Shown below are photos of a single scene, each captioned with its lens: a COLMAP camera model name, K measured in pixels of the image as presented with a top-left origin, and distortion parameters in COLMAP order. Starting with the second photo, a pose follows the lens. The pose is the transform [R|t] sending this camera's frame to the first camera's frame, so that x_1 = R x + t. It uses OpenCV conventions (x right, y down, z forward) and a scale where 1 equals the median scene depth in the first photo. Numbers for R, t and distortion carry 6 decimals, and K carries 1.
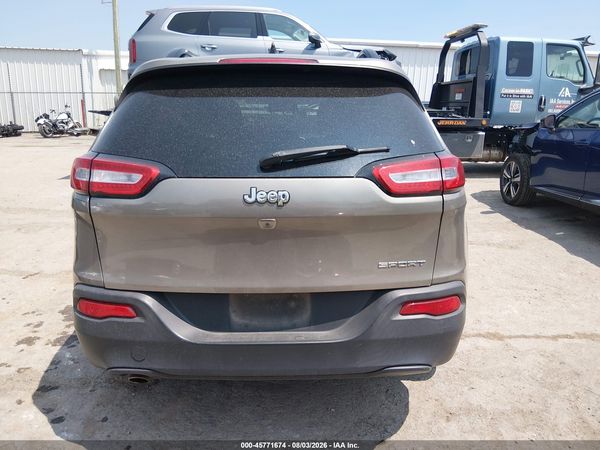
lens RADIAL K [[447.8, 0, 300.0], [0, 447.8, 225.0], [0, 0, 1]] dist [0.071676, -0.111082]
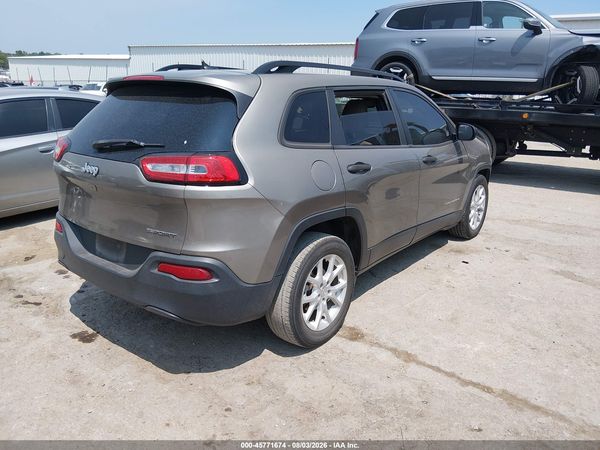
lens RADIAL K [[447.8, 0, 300.0], [0, 447.8, 225.0], [0, 0, 1]] dist [0.071676, -0.111082]
pose [[0.781065, 0.186300, -0.596012, 0.787624], [-0.171019, 0.981785, 0.082766, -0.068715], [0.600575, 0.037284, 0.798699, 0.109619]]
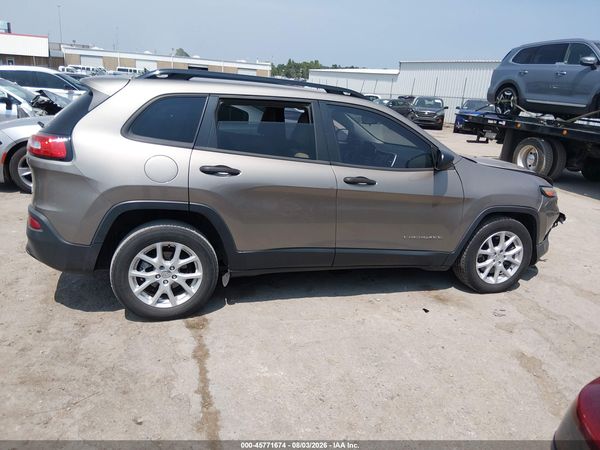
lens RADIAL K [[447.8, 0, 300.0], [0, 447.8, 225.0], [0, 0, 1]] dist [0.071676, -0.111082]
pose [[0.302186, 0.288821, -0.908442, 1.324939], [-0.316945, 0.929219, 0.189997, -0.273385], [0.899016, 0.230511, 0.372337, 0.779633]]
